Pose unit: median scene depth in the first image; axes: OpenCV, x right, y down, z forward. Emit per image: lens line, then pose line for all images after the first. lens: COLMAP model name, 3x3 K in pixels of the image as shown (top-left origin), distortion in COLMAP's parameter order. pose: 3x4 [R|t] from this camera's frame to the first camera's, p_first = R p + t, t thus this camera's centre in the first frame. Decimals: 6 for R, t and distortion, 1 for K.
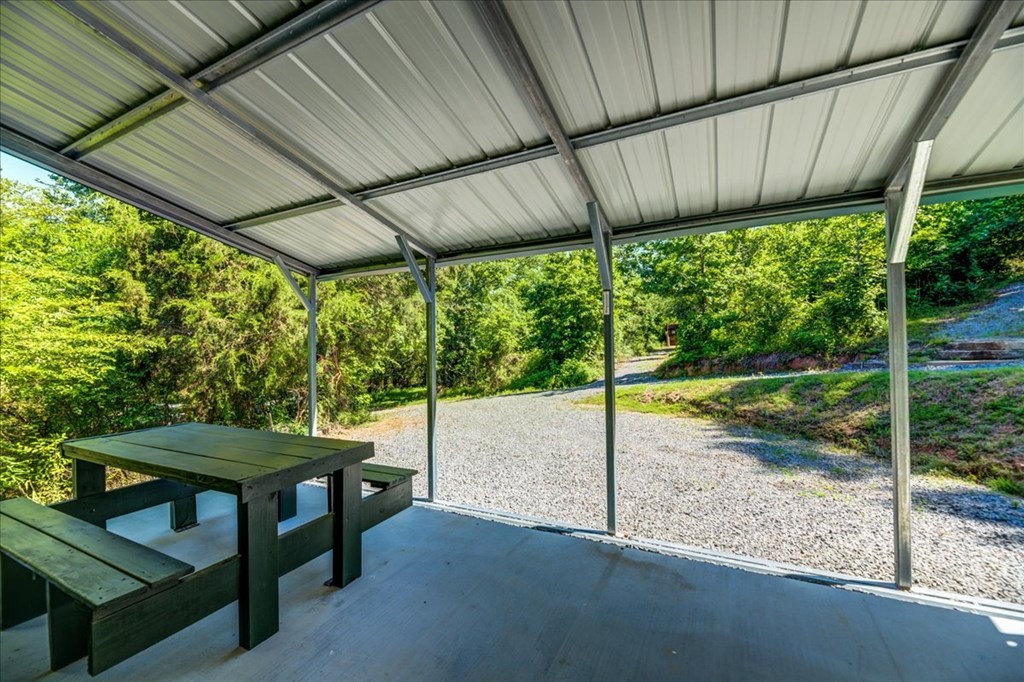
lens RADIAL K [[424.9, 0, 517.8], [0, 424.9, 342.8], [0, 0, 1]] dist [-0.000940, -0.000025]
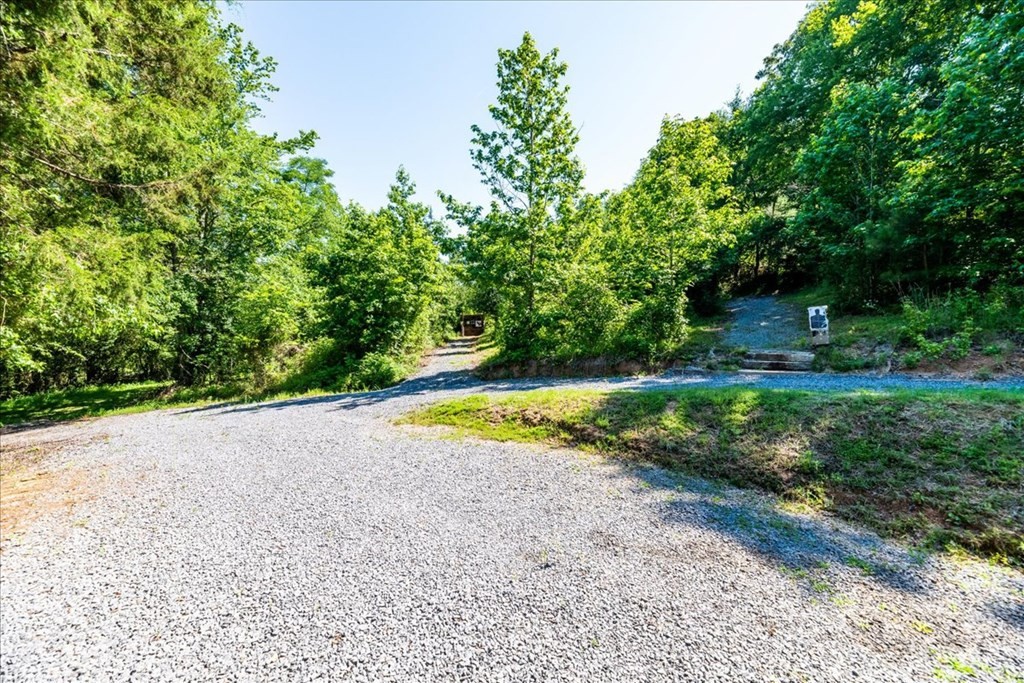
lens RADIAL K [[424.9, 0, 517.8], [0, 424.9, 343.3], [0, 0, 1]] dist [-0.000940, -0.000025]
pose [[0.880961, 0.031904, 0.472112, -0.013641], [-0.047426, 0.998654, 0.021011, -0.009421], [-0.470806, -0.040900, 0.881288, 0.154063]]
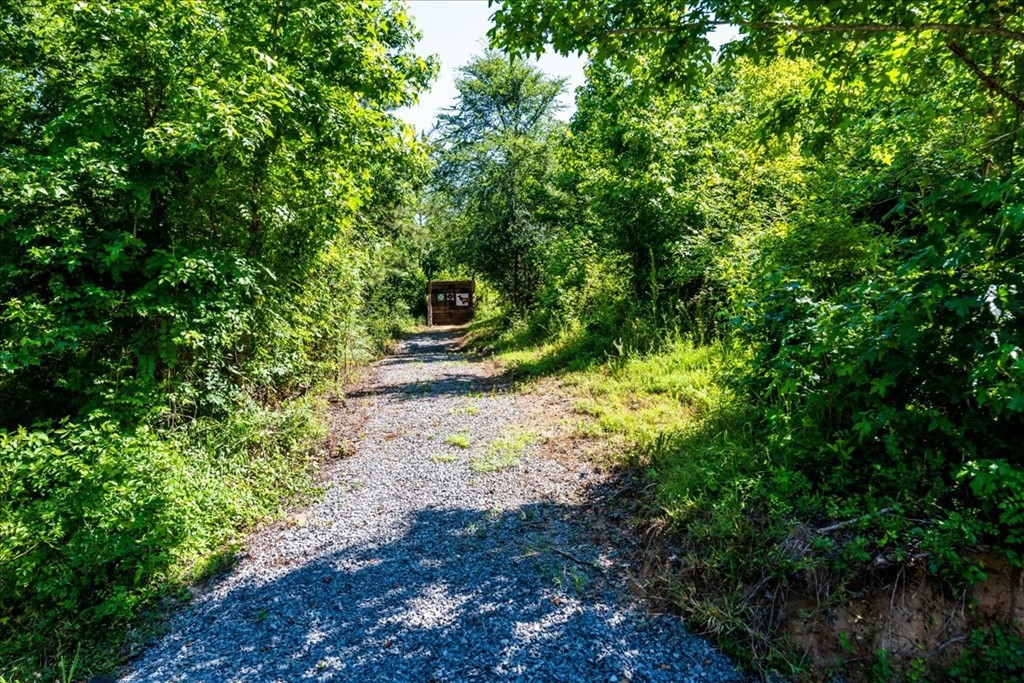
lens RADIAL K [[736.0, 0, 512.0], [0, 736.0, 341.5], [0, 0, 1]] dist [-0.001848, -0.003197]
pose [[0.880765, 0.035549, 0.472217, 0.132366], [-0.054671, 0.998144, 0.026829, -0.006188], [-0.470387, -0.049447, 0.881074, 0.657924]]
